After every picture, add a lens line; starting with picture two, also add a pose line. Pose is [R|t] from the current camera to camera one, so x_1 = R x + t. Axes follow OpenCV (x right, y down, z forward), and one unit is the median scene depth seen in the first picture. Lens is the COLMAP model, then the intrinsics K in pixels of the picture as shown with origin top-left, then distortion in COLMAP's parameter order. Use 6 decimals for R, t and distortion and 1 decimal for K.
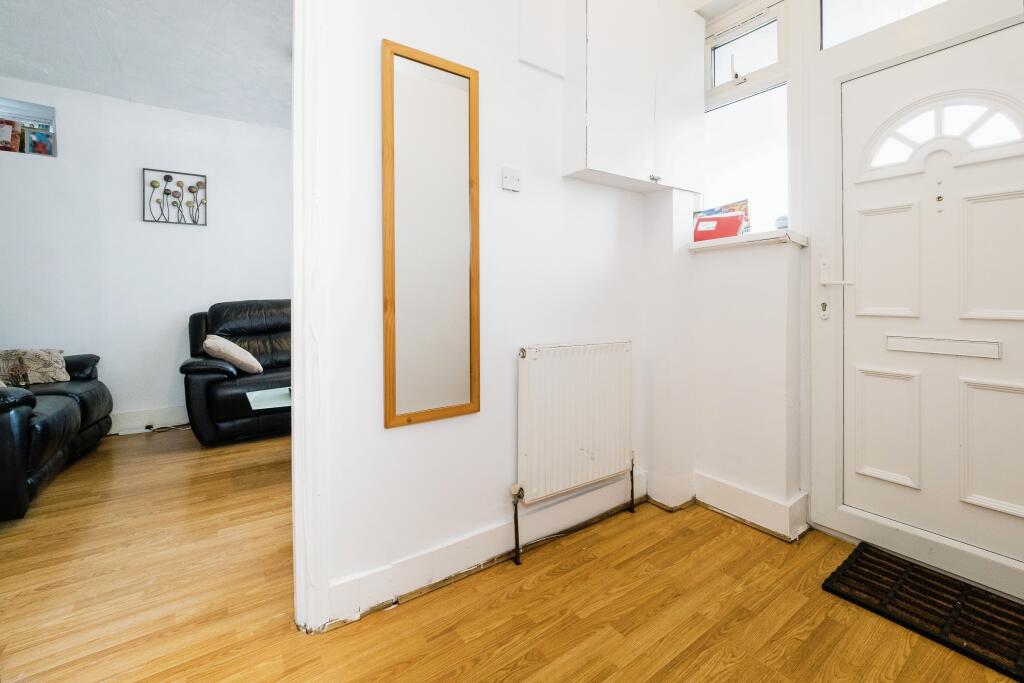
lens RADIAL K [[435.5, 0, 513.1], [0, 435.5, 301.8], [0, 0, 1]] dist [0.000007, 0.000988]
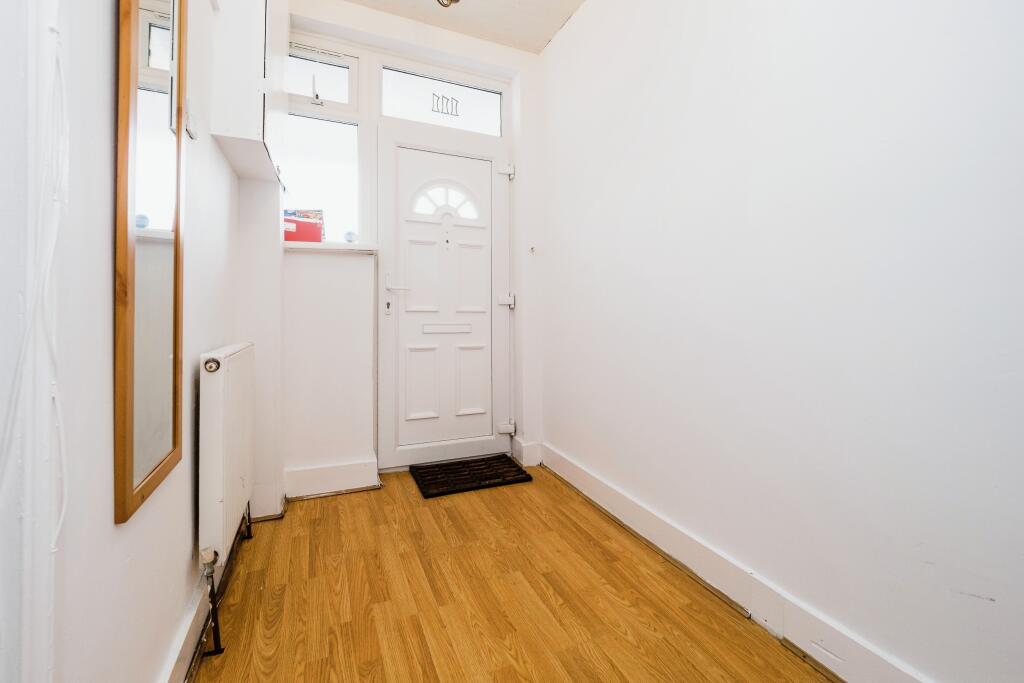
lens RADIAL K [[446.3, 0, 512.7], [0, 446.3, 303.9], [0, 0, 1]] dist [0.002219, -0.000269]
pose [[0.213449, 0.014008, 0.976854, -0.629182], [0.000162, 0.999897, -0.014374, 0.030074], [-0.976954, 0.003227, 0.213425, 0.362926]]
